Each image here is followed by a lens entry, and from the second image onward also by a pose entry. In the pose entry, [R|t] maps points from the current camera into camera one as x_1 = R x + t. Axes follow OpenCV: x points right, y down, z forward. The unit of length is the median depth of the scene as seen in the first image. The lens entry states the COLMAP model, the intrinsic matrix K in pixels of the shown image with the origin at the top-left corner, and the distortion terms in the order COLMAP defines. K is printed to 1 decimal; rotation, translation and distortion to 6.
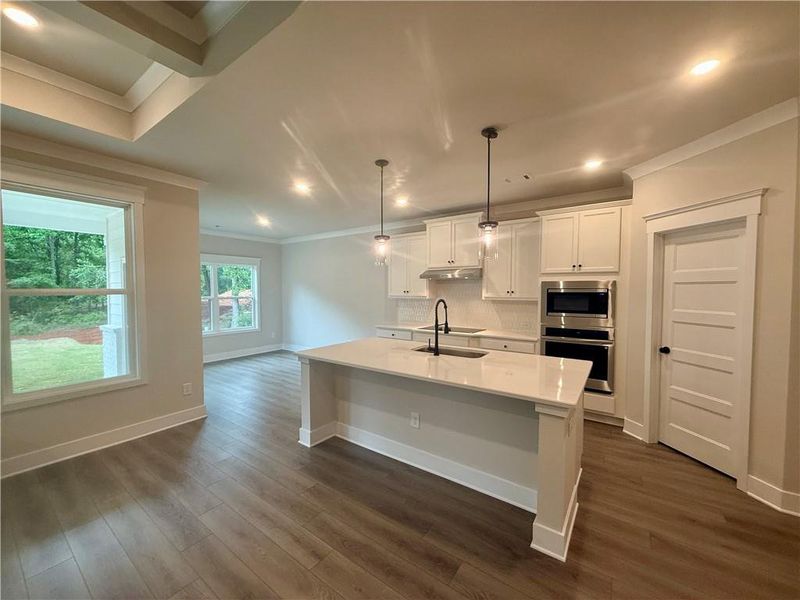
lens RADIAL K [[318.1, 0, 400.8], [0, 318.1, 301.7], [0, 0, 1]] dist [-0.001153, 0.000161]
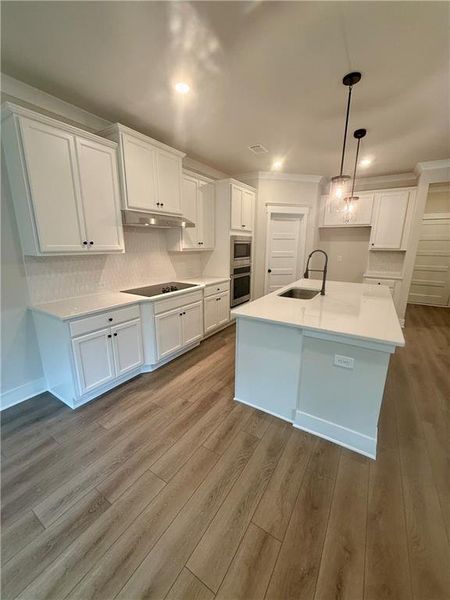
lens RADIAL K [[238.6, 0, 225.8], [0, 238.6, 298.6], [0, 0, 1]] dist [-0.001153, 0.000161]
pose [[-0.056803, -0.224824, 0.972742, -0.667826], [0.032699, 0.973374, 0.226880, -0.036202], [-0.997850, 0.044695, -0.047939, 1.209261]]
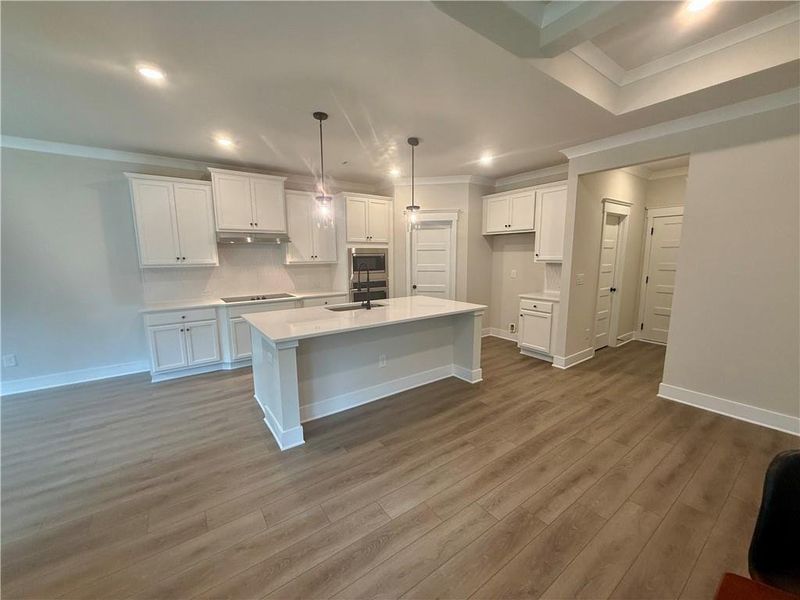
lens RADIAL K [[318.1, 0, 399.4], [0, 318.1, 301.0], [0, 0, 1]] dist [-0.001153, 0.000161]
pose [[0.319192, -0.138994, 0.937442, -0.823189], [0.044287, 0.990293, 0.131751, -0.012189], [-0.946655, -0.000538, 0.322249, 0.426535]]
